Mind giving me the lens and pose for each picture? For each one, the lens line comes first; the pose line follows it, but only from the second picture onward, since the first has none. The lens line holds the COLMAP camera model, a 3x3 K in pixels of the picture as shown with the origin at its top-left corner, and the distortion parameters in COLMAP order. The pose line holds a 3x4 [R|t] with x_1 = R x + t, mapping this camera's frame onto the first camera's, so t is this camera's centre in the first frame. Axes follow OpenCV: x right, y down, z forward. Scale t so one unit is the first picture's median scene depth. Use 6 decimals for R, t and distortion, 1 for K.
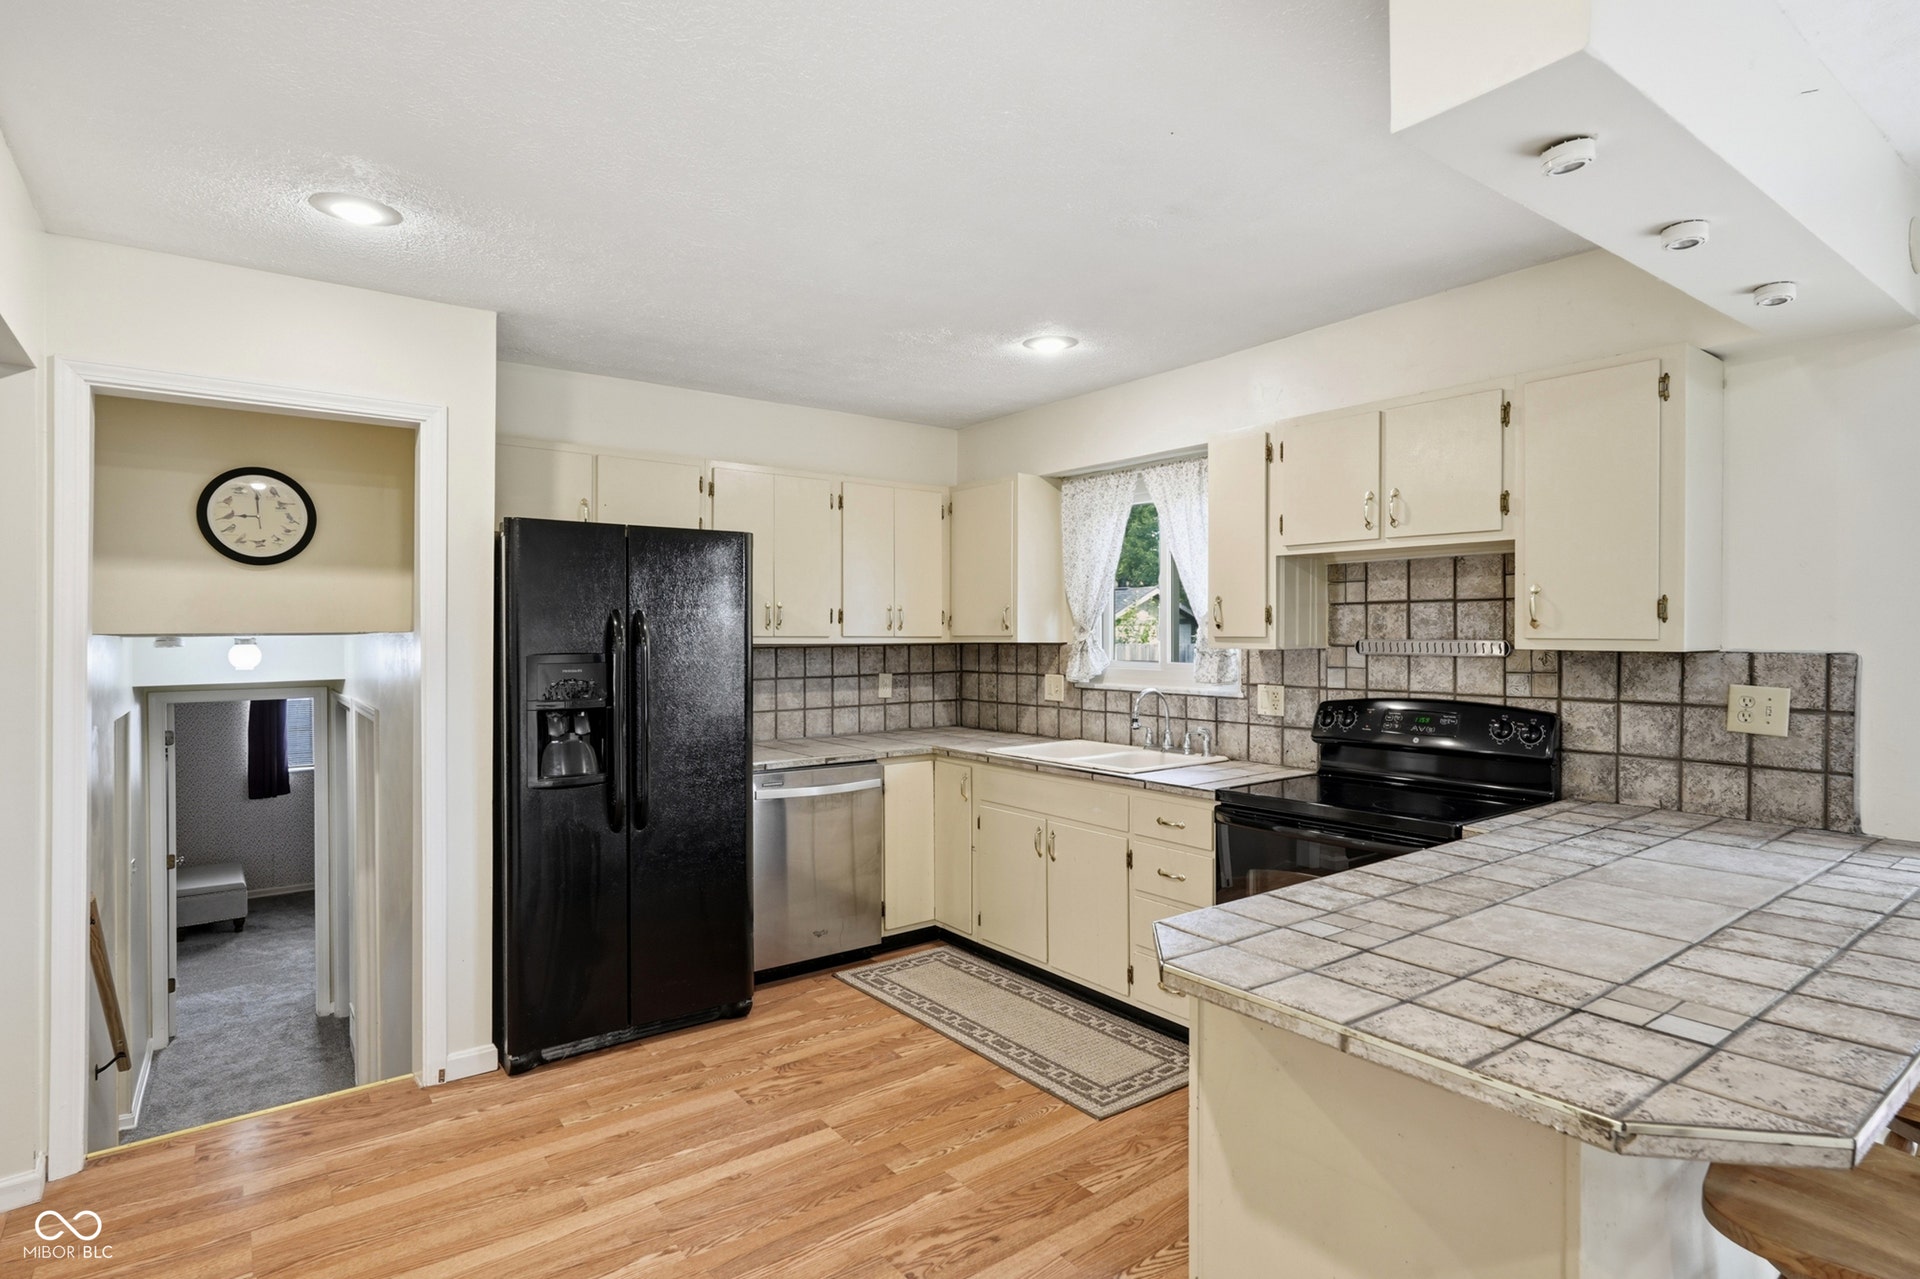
lens RADIAL K [[968.4, 0, 954.5], [0, 968.4, 642.0], [0, 0, 1]] dist [-0.006614, 0.001783]
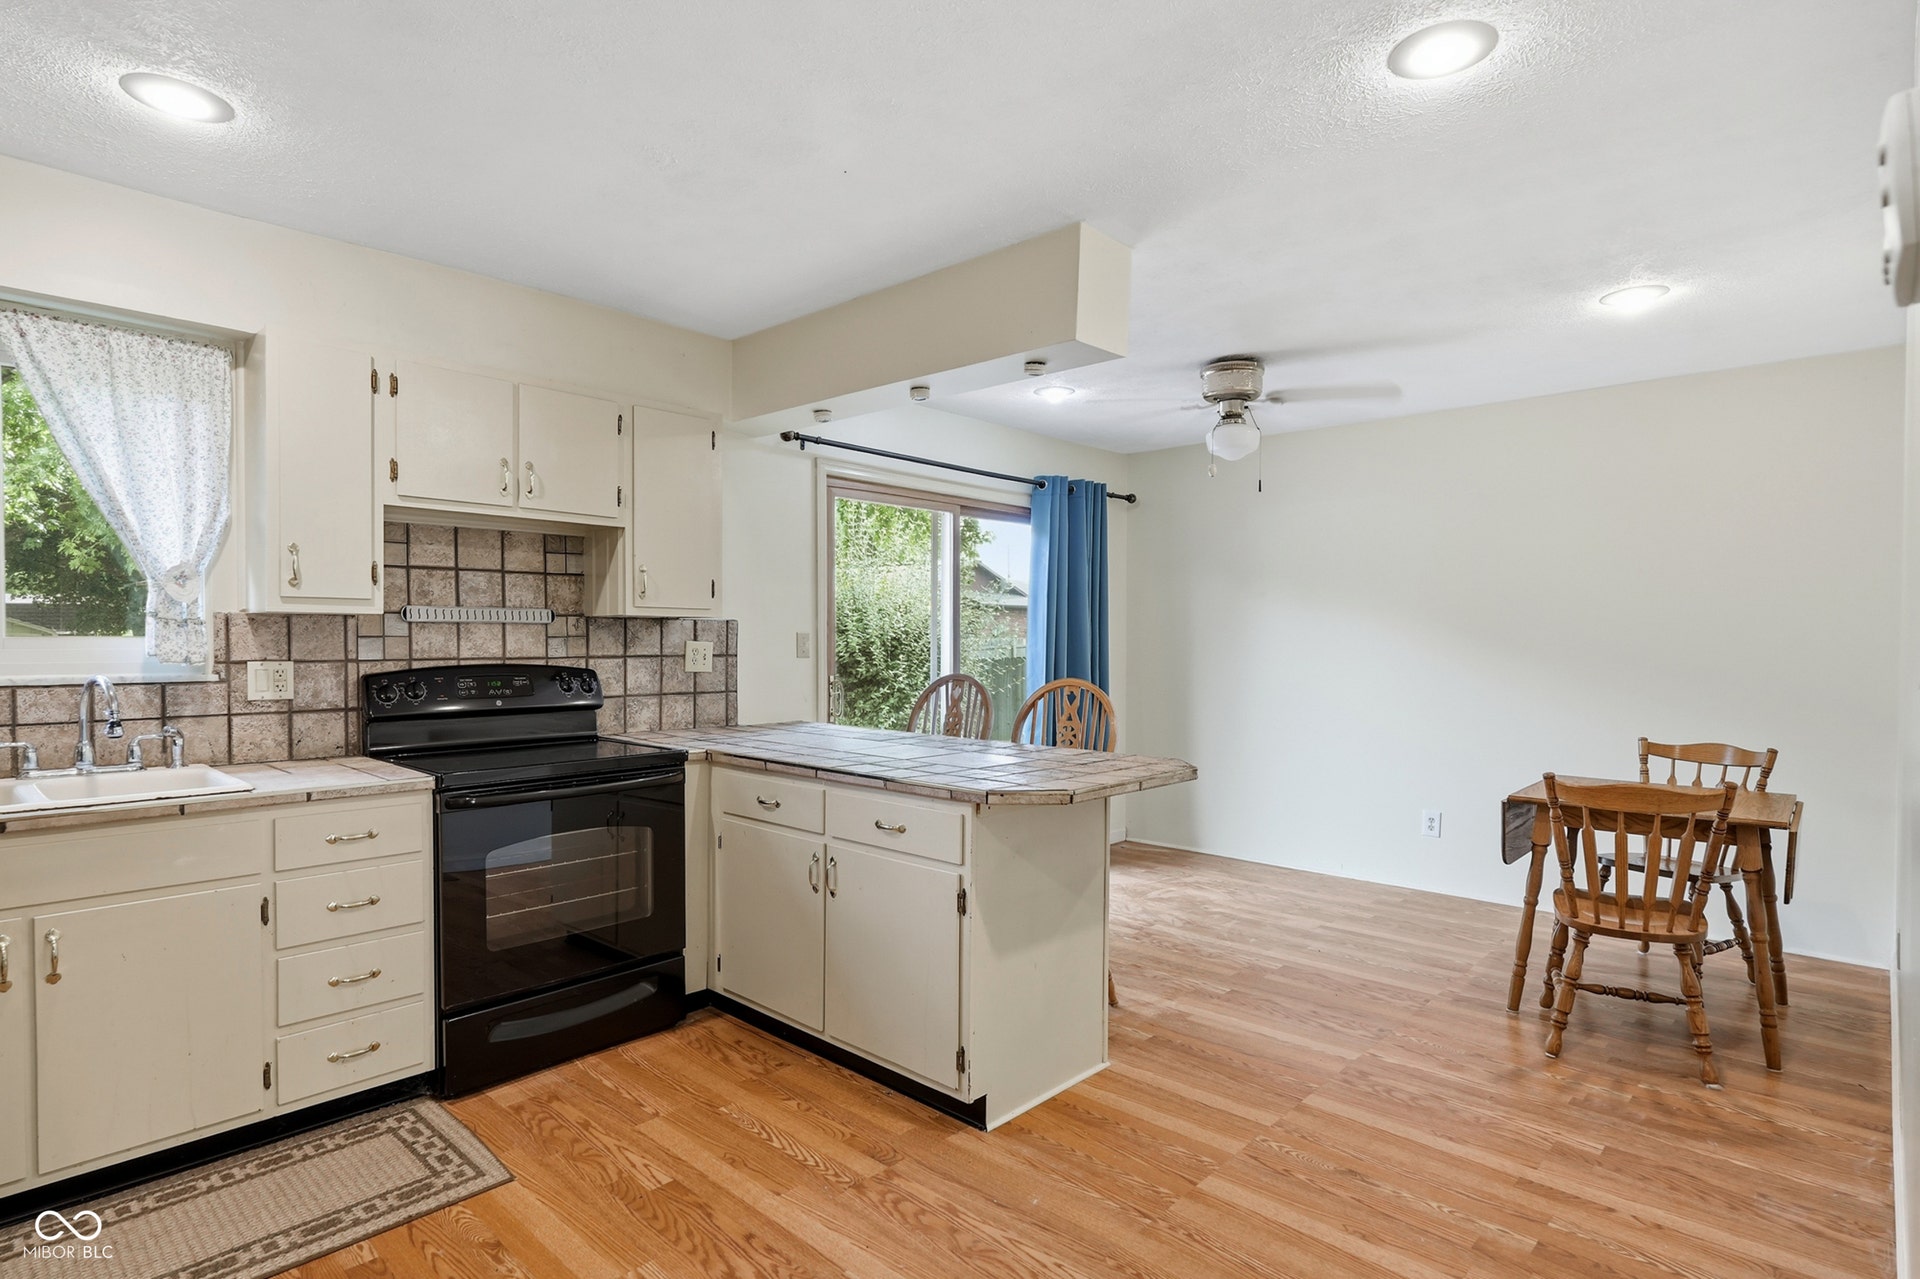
lens RADIAL K [[997.1, 0, 951.7], [0, 997.1, 660.2], [0, 0, 1]] dist [-0.002321, 0.001918]
pose [[-0.166435, -0.022362, 0.985799, -0.663982], [0.005690, 0.999704, 0.023638, 0.032531], [-0.986036, 0.009543, -0.166259, 0.694241]]
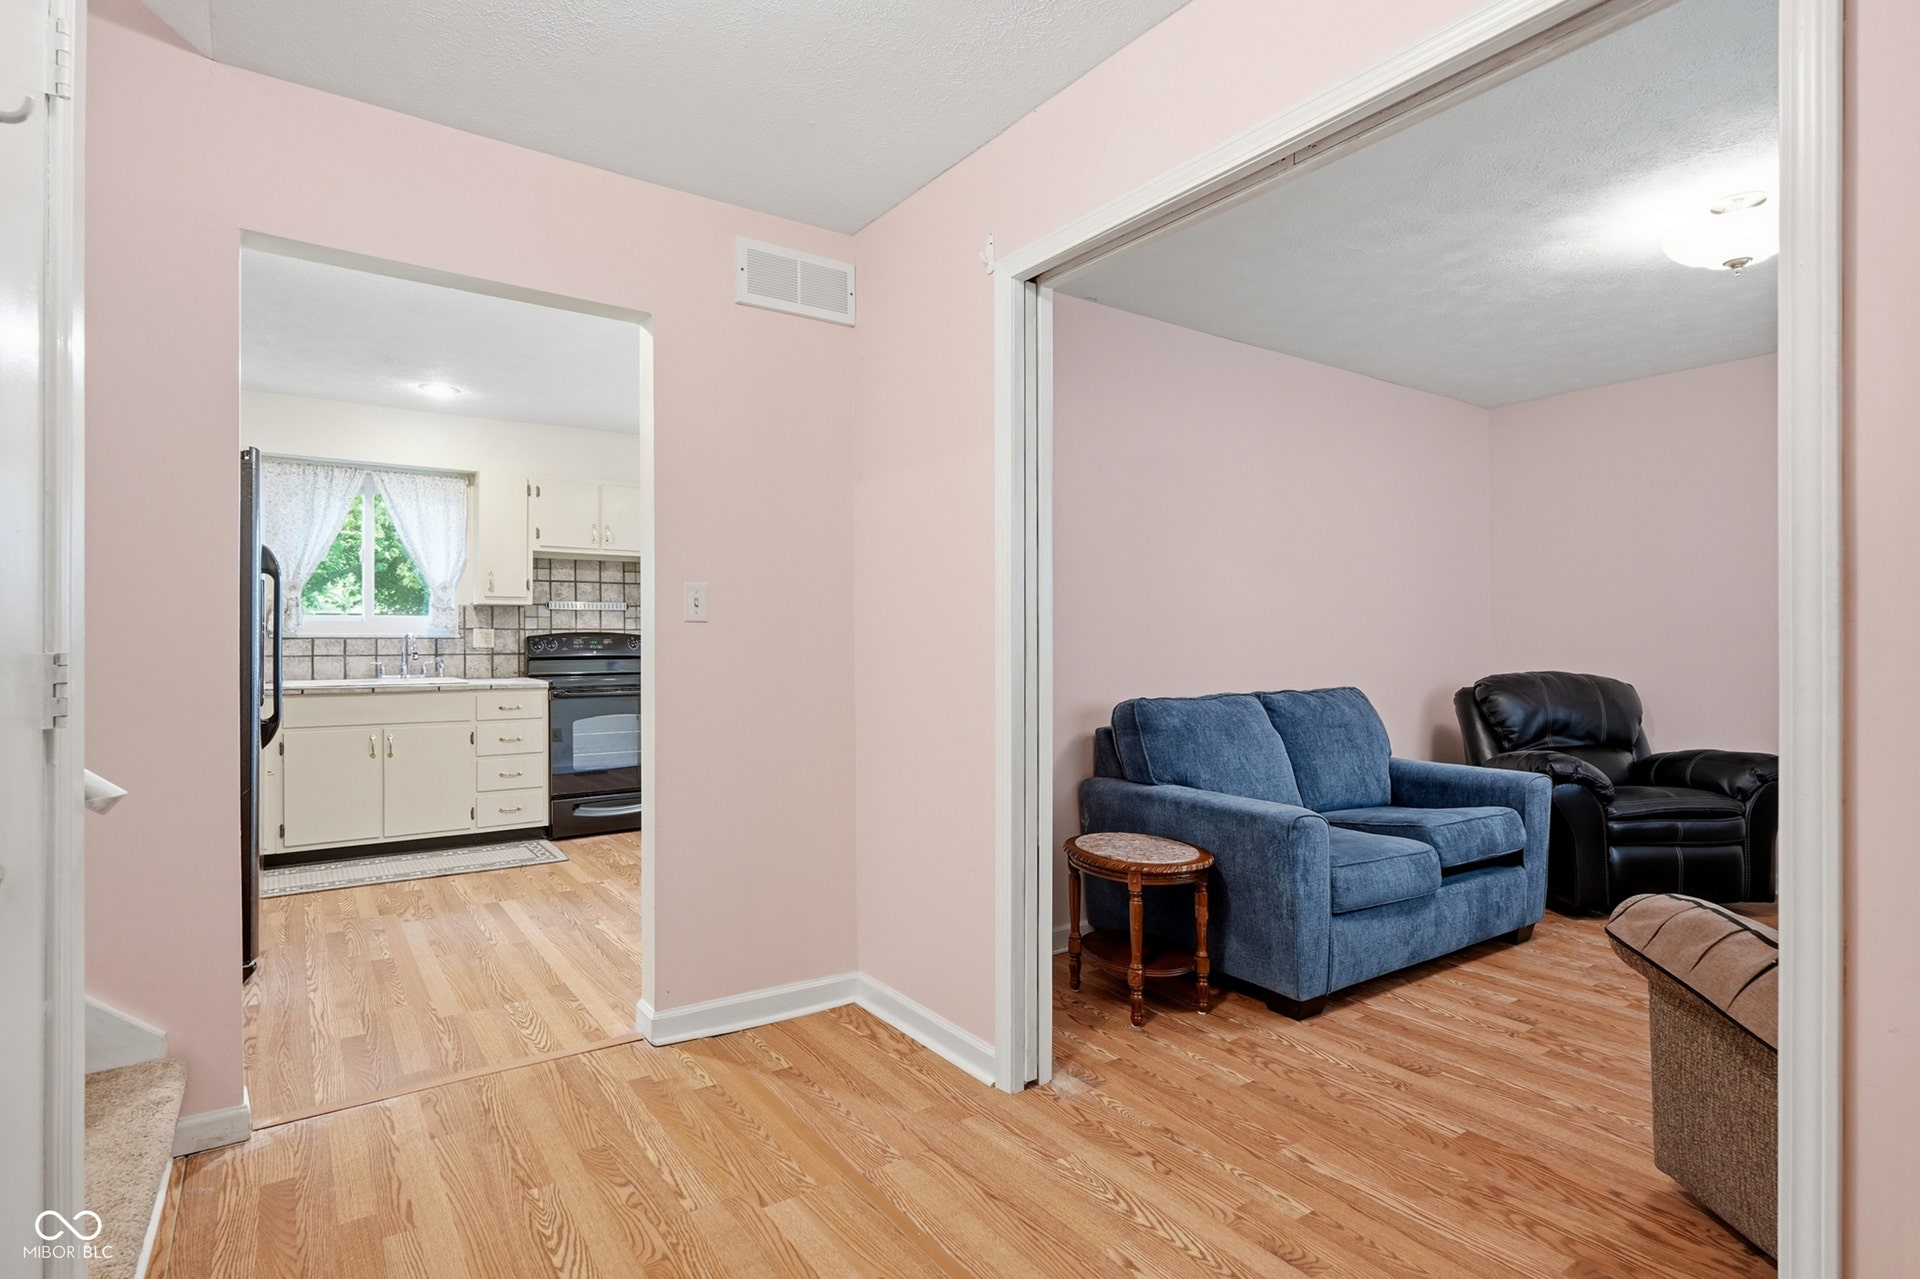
lens RADIAL K [[968.4, 0, 954.5], [0, 968.4, 642.0], [0, 0, 1]] dist [-0.006614, 0.001783]
pose [[0.040362, -0.001278, 0.999184, -1.456347], [0.009012, 0.999959, 0.000915, 0.084993], [-0.999144, 0.008968, 0.040371, 0.188497]]
